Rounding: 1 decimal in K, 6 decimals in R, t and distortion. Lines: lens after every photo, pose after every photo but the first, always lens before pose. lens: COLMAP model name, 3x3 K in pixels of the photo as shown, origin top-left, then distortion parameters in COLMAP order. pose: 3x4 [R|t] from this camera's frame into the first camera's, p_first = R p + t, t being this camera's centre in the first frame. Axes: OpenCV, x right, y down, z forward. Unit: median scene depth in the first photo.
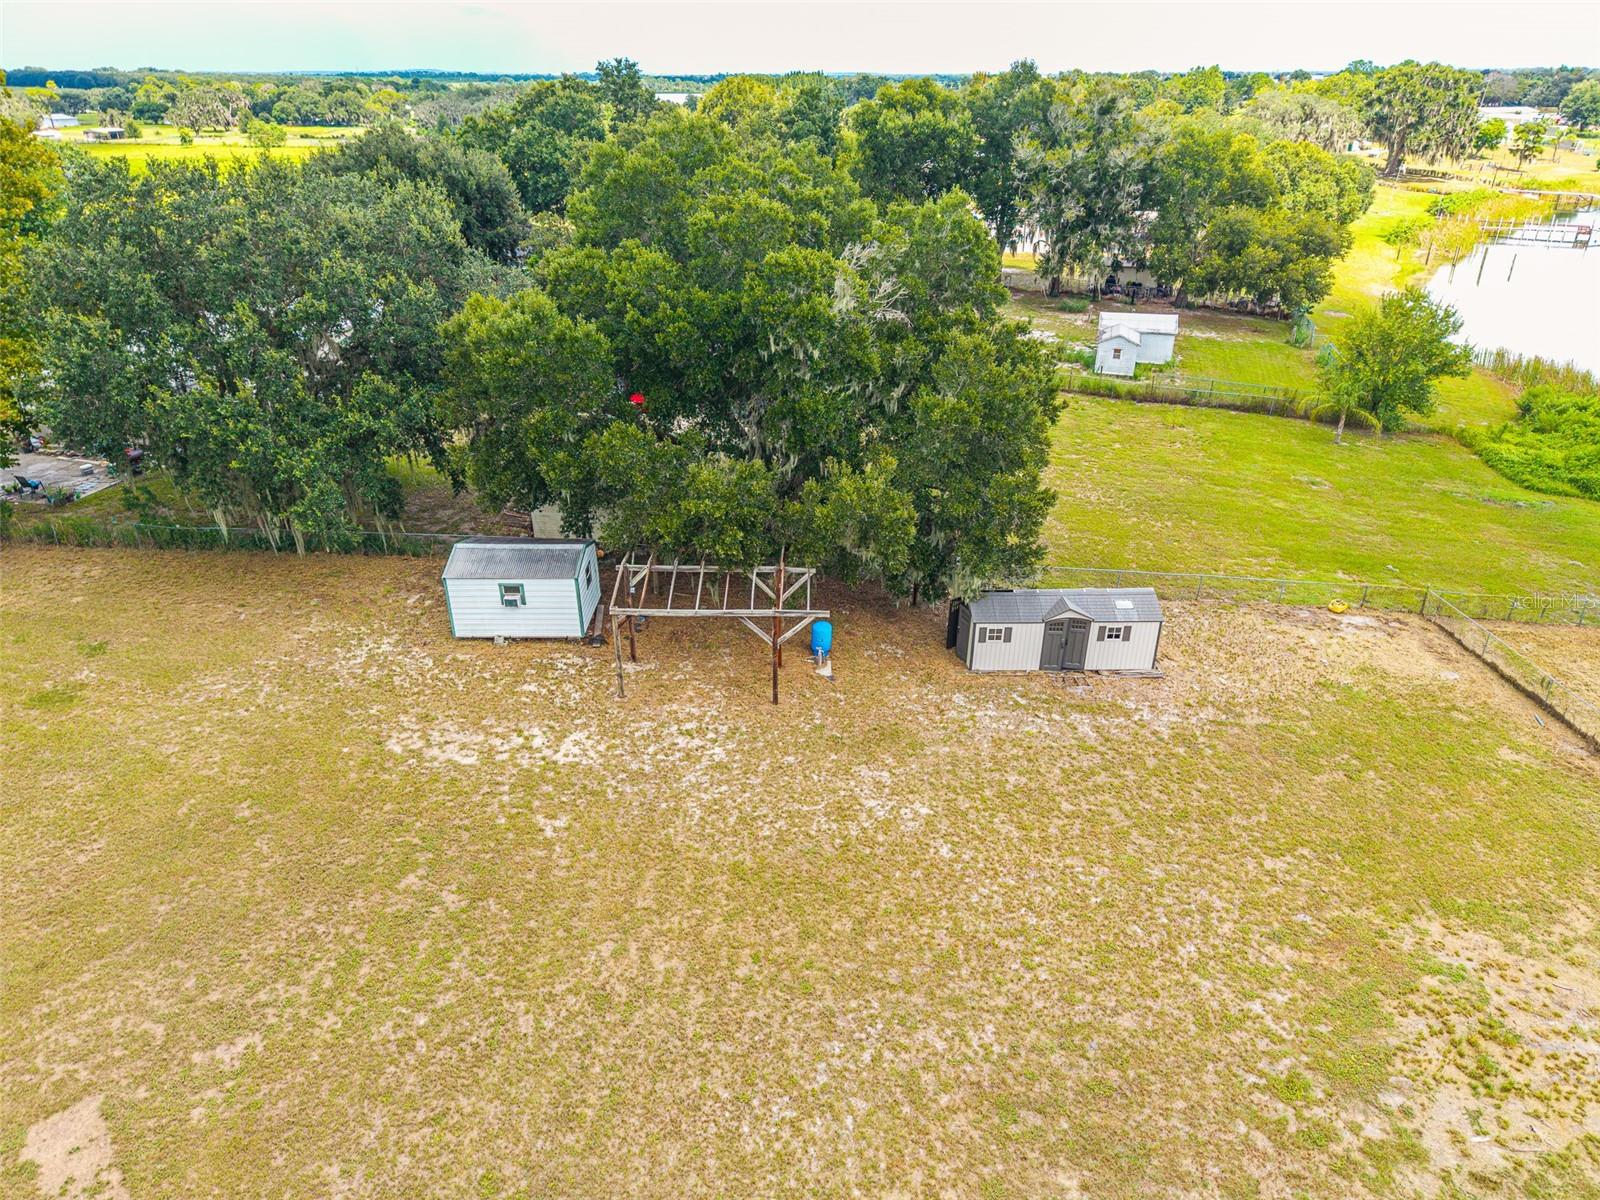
lens RADIAL K [[1068.0, 0, 804.6], [0, 1068.0, 597.7], [0, 0, 1]] dist [0.065042, -0.060755]
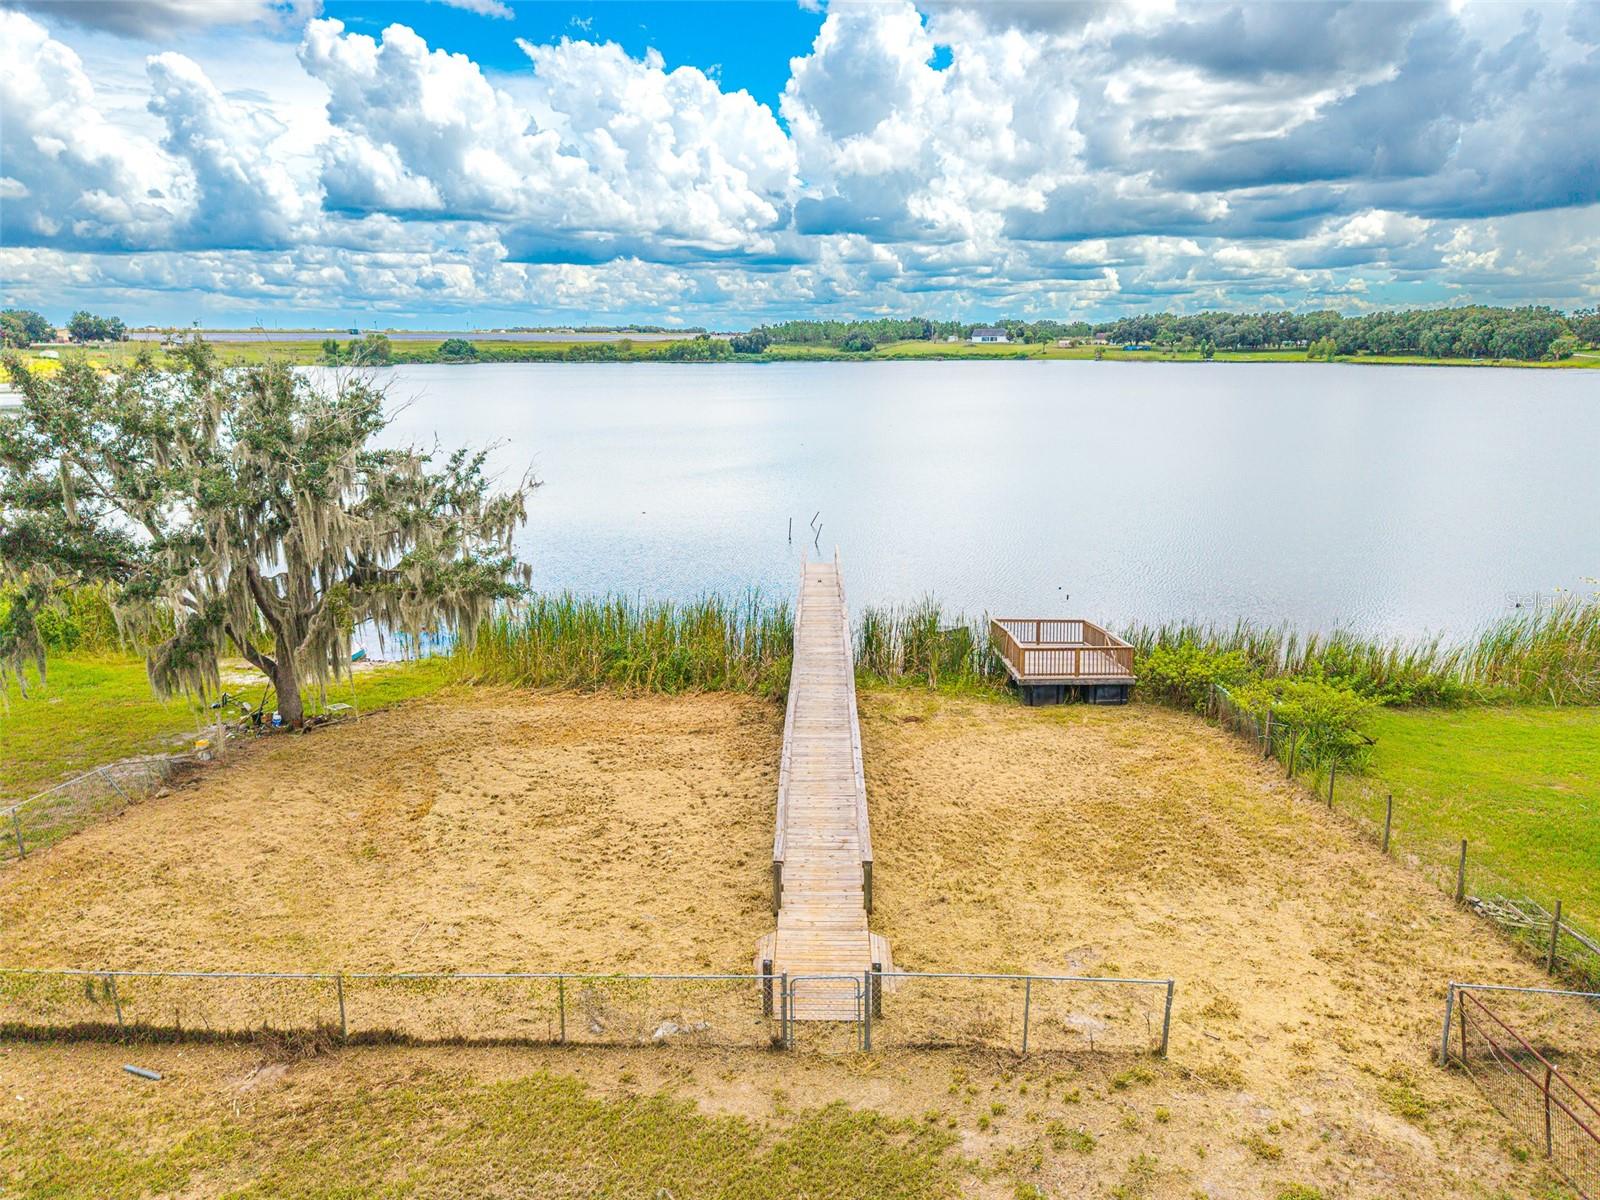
lens RADIAL K [[1062.0, 0, 802.5], [0, 1062.0, 626.9], [0, 0, 1]] dist [0.059388, -0.045505]
pose [[0.124616, -0.255999, 0.958611, 0.348512], [0.437153, 0.881481, 0.178573, 0.000046], [-0.890712, 0.396806, 0.221757, 0.603345]]
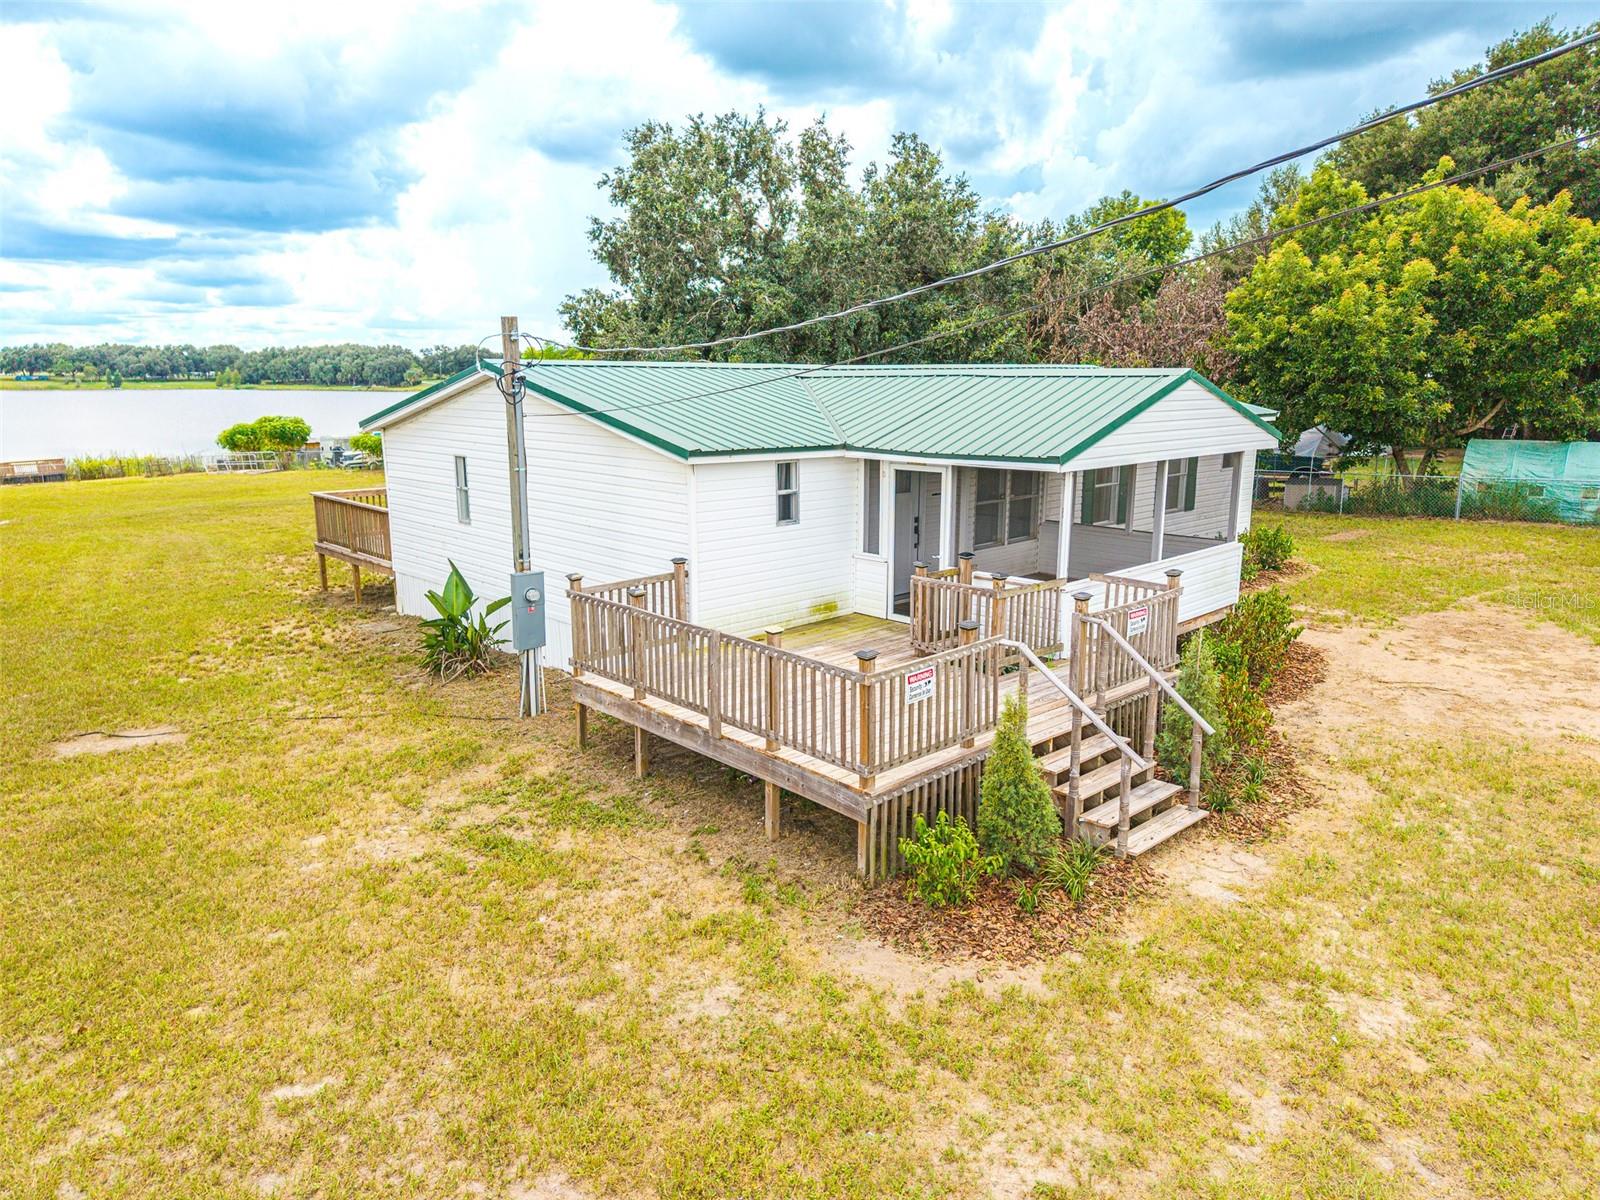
lens RADIAL K [[1073.2, 0, 807.5], [0, 1073.2, 596.9], [0, 0, 1]] dist [0.027574, -0.010139]
pose [[-0.703153, -0.139358, 0.697248, -1.544544], [0.319501, 0.814108, 0.484921, -0.067606], [-0.635213, 0.563745, -0.527917, 0.948382]]
